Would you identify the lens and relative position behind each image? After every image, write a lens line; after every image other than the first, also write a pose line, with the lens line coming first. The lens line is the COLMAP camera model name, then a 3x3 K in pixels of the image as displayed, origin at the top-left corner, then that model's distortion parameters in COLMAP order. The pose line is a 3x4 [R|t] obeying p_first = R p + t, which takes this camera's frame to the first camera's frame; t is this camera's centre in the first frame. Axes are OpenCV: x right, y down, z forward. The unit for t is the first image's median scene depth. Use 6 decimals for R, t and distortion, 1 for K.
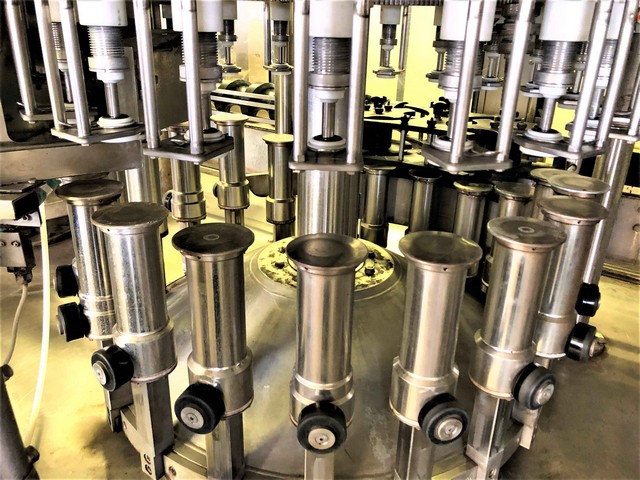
lens RADIAL K [[530.4, 0, 320.0], [0, 530.4, 240.0], [0, 0, 1]] dist [0.010996, -0.006742]
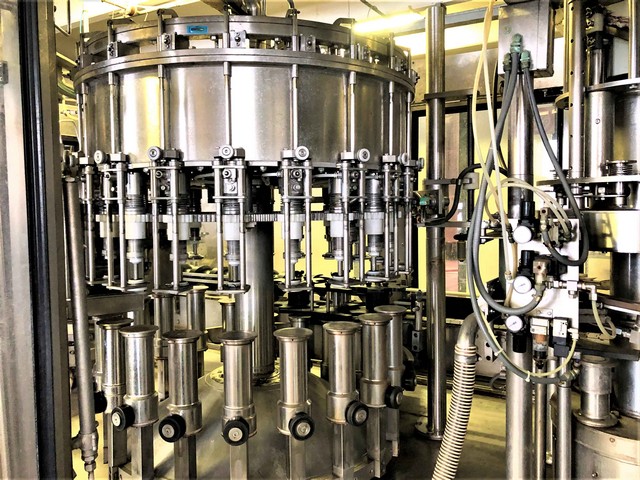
lens RADIAL K [[530.4, 0, 320.0], [0, 530.4, 240.0], [0, 0, 1]] dist [0.010996, -0.006742]
pose [[0.997521, -0.037299, 0.059666, 0.182245], [0.055161, 0.940967, -0.333973, 0.305817], [-0.043687, 0.336436, 0.940692, -0.887718]]
